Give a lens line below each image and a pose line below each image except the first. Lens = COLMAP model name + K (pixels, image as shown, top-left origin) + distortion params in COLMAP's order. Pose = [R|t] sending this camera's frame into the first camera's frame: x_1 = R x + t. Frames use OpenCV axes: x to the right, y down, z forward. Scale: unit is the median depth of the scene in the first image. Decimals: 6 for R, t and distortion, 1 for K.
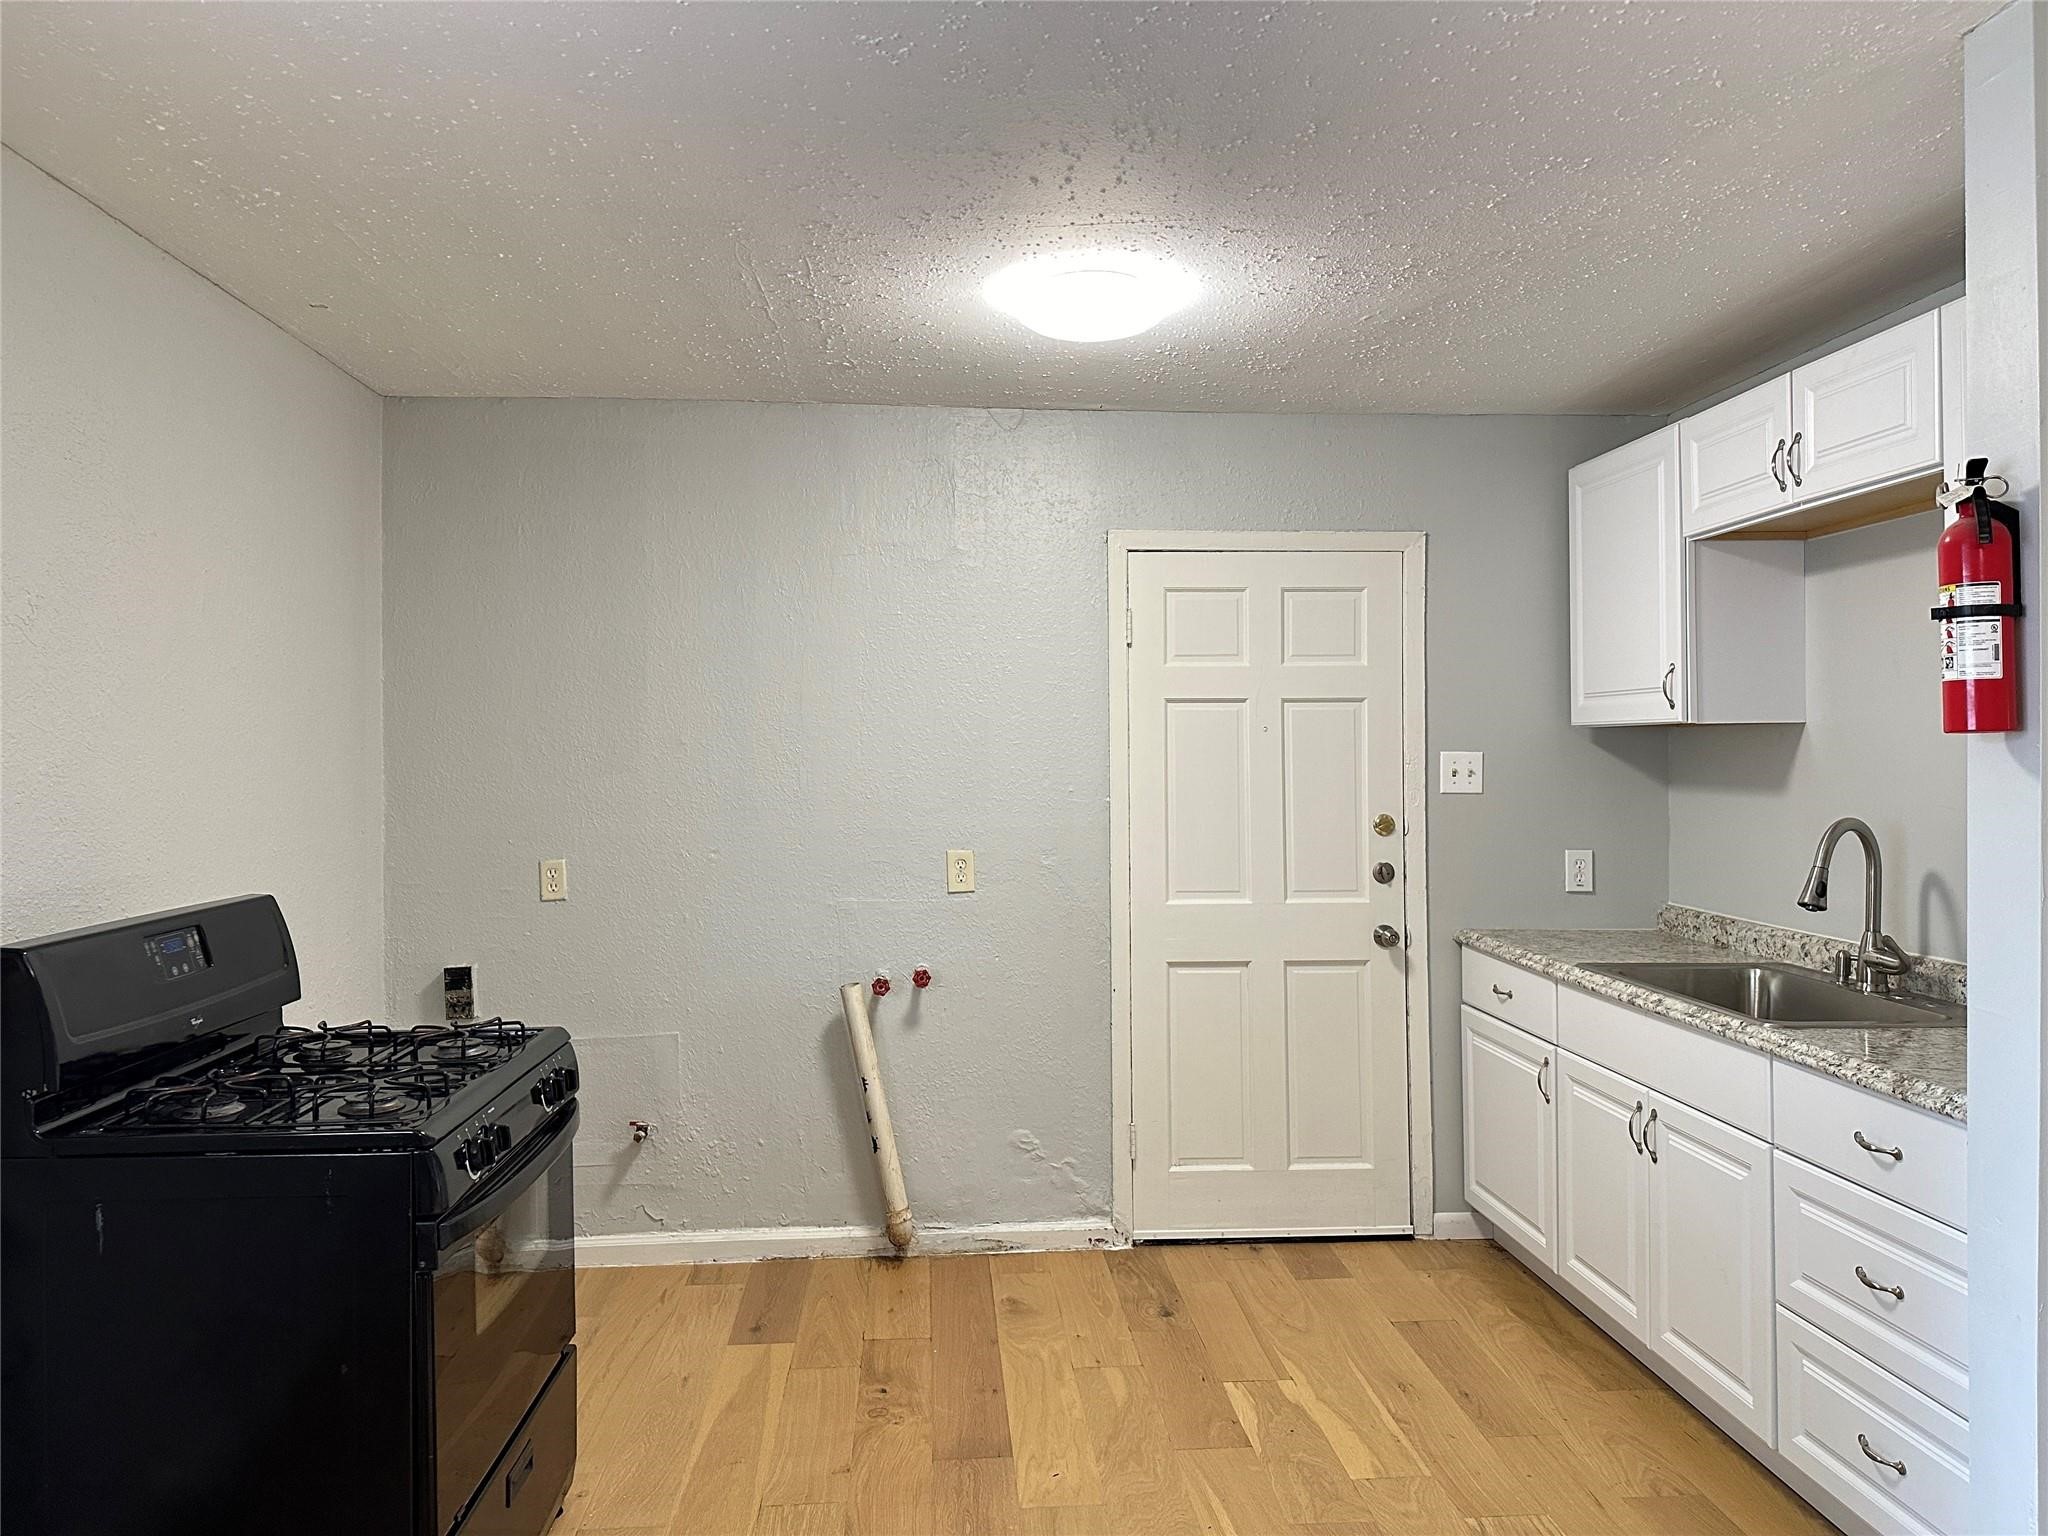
lens RADIAL K [[1431.4, 0, 1026.1], [0, 1431.4, 759.9], [0, 0, 1]] dist [0.120225, -0.170789]
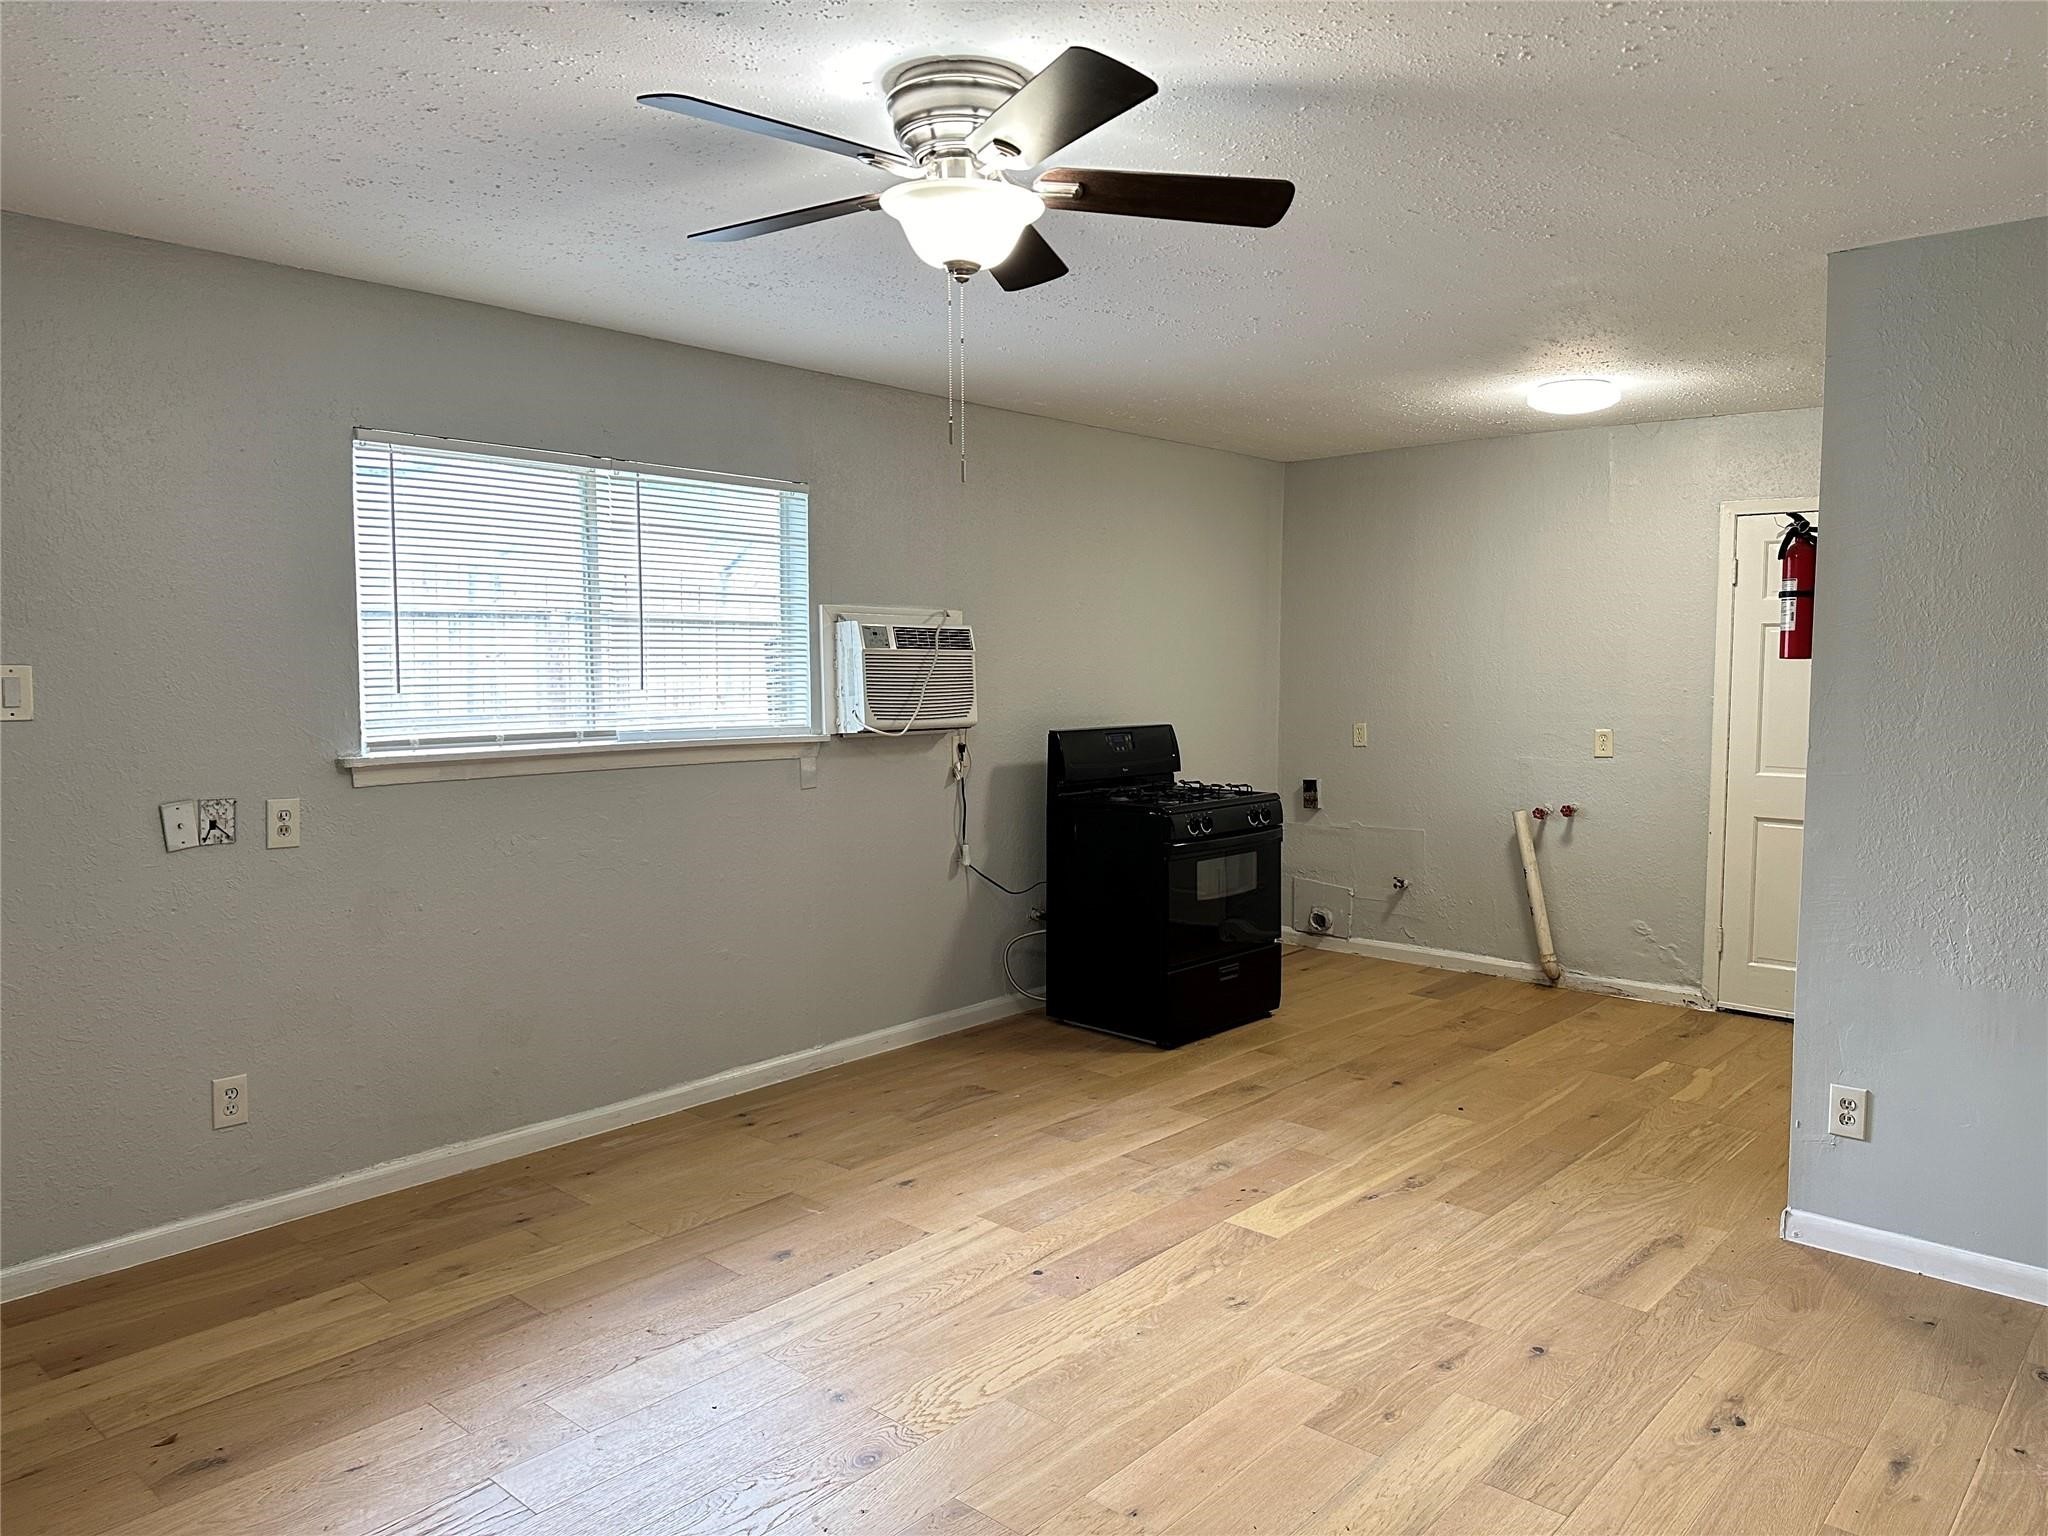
lens RADIAL K [[1431.4, 0, 1026.1], [0, 1431.4, 759.9], [0, 0, 1]] dist [0.120225, -0.170789]
pose [[0.694317, 0.058387, -0.717297, 0.662218], [-0.010148, 0.997399, 0.071364, -0.006728], [0.719598, -0.042270, 0.693103, -0.507803]]
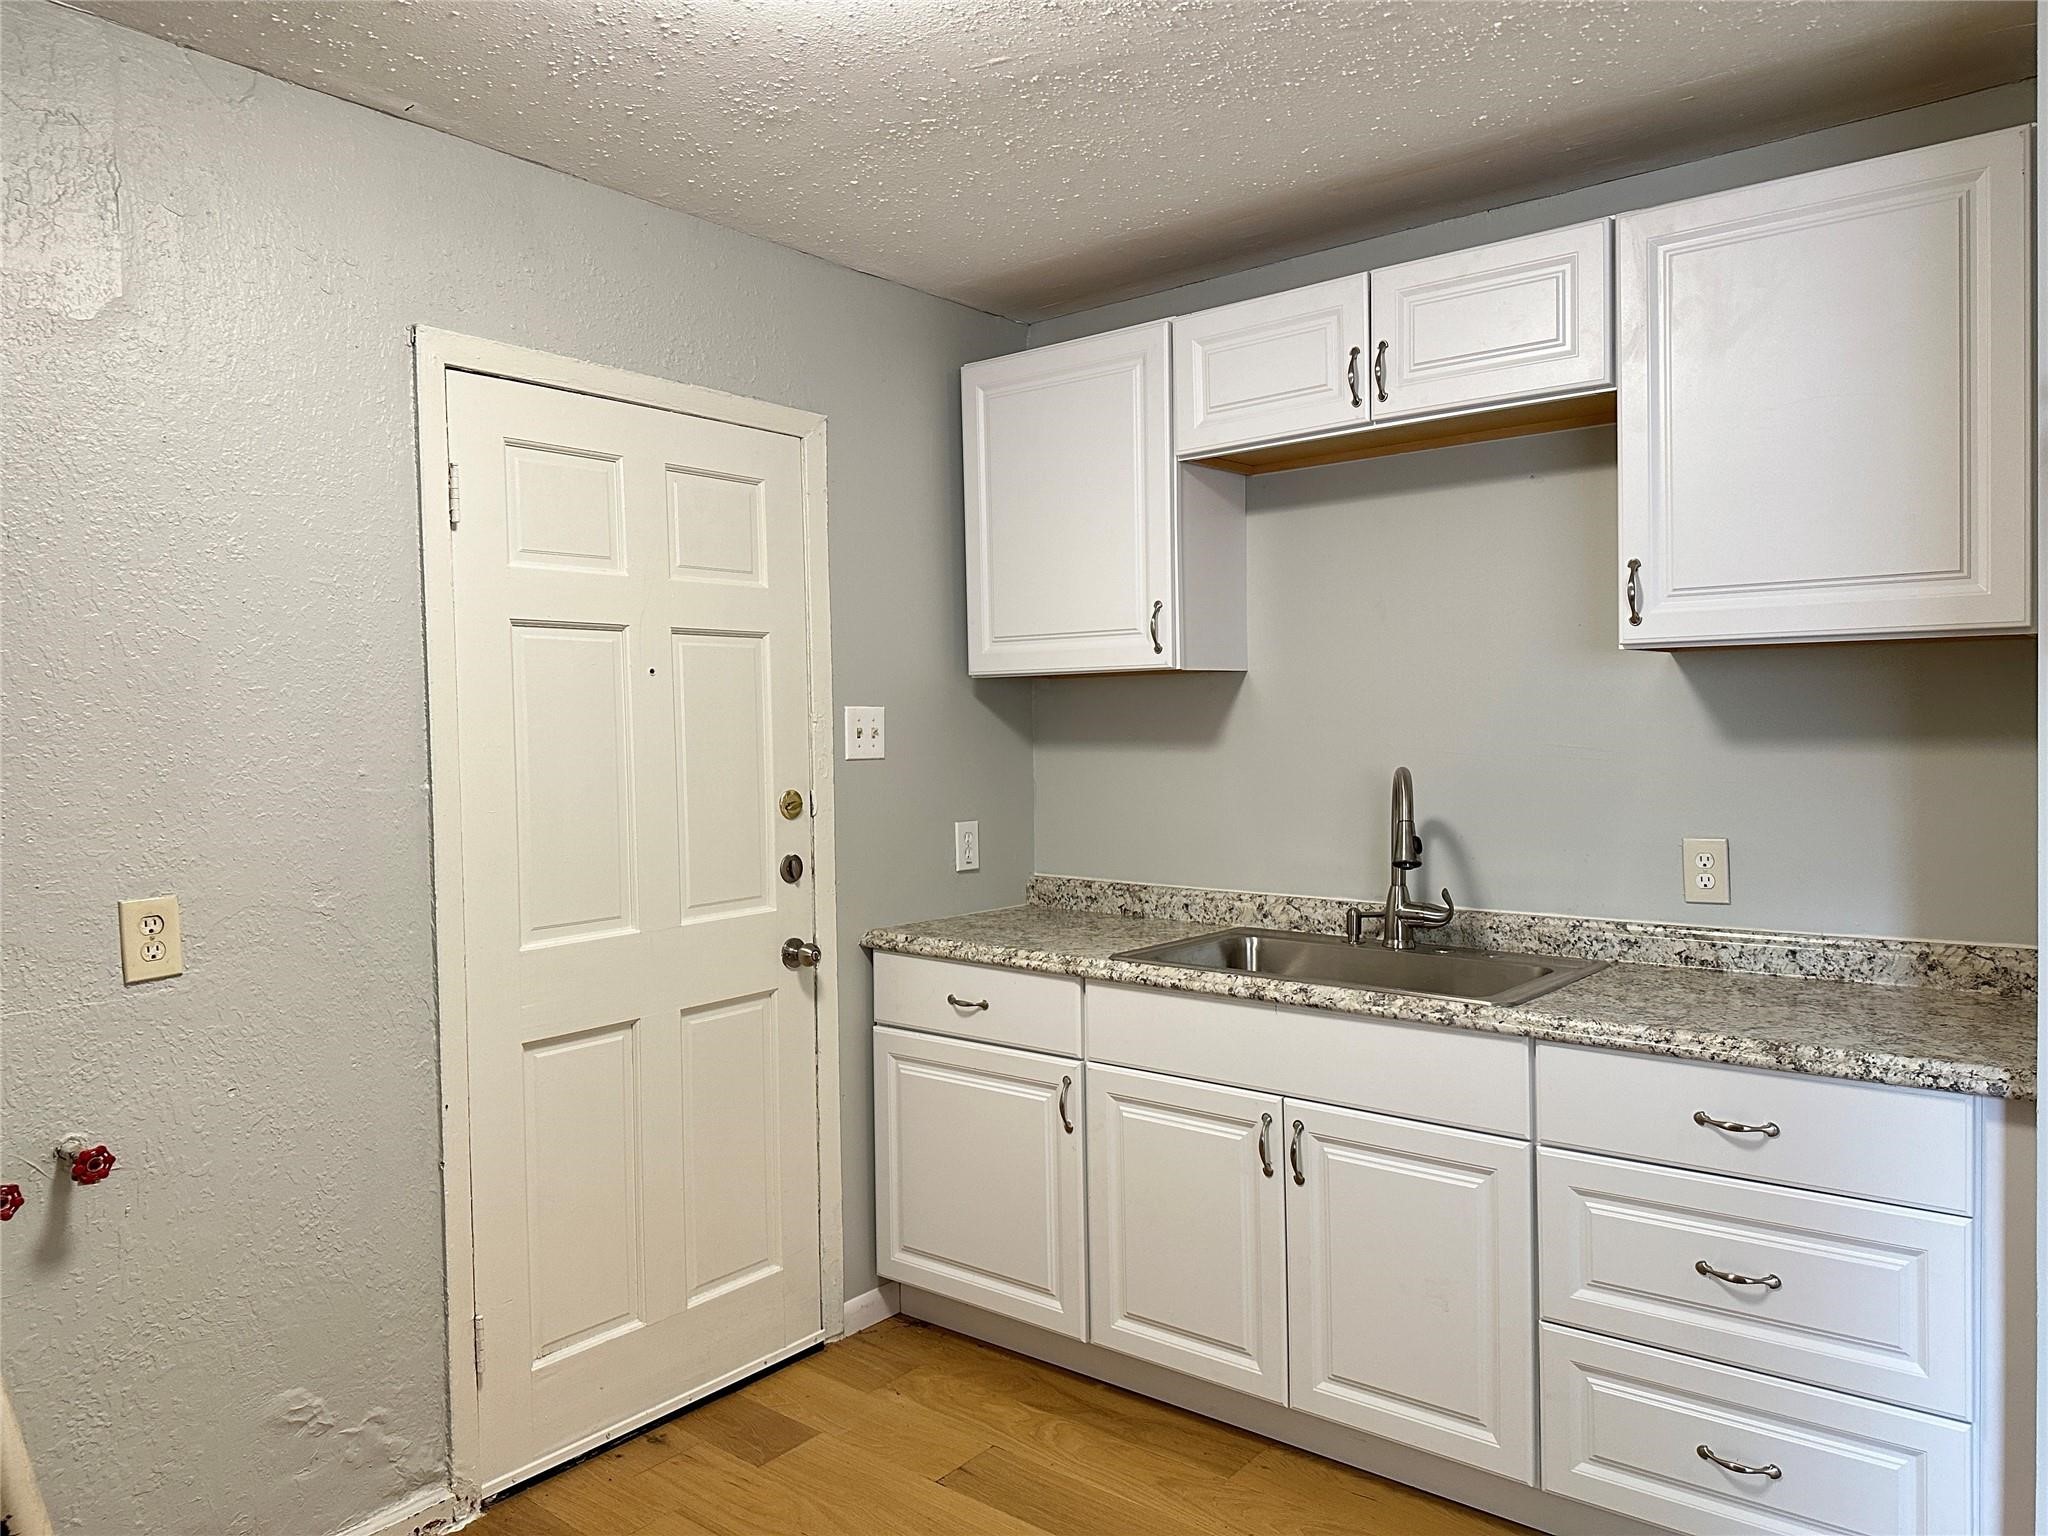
lens RADIAL K [[1431.4, 0, 1026.1], [0, 1431.4, 759.9], [0, 0, 1]] dist [0.120225, -0.170789]
pose [[0.684628, -0.029666, 0.728289, -0.225295], [0.017484, 0.999552, 0.024279, 0.006894], [-0.728683, -0.003889, 0.684840, 0.439319]]
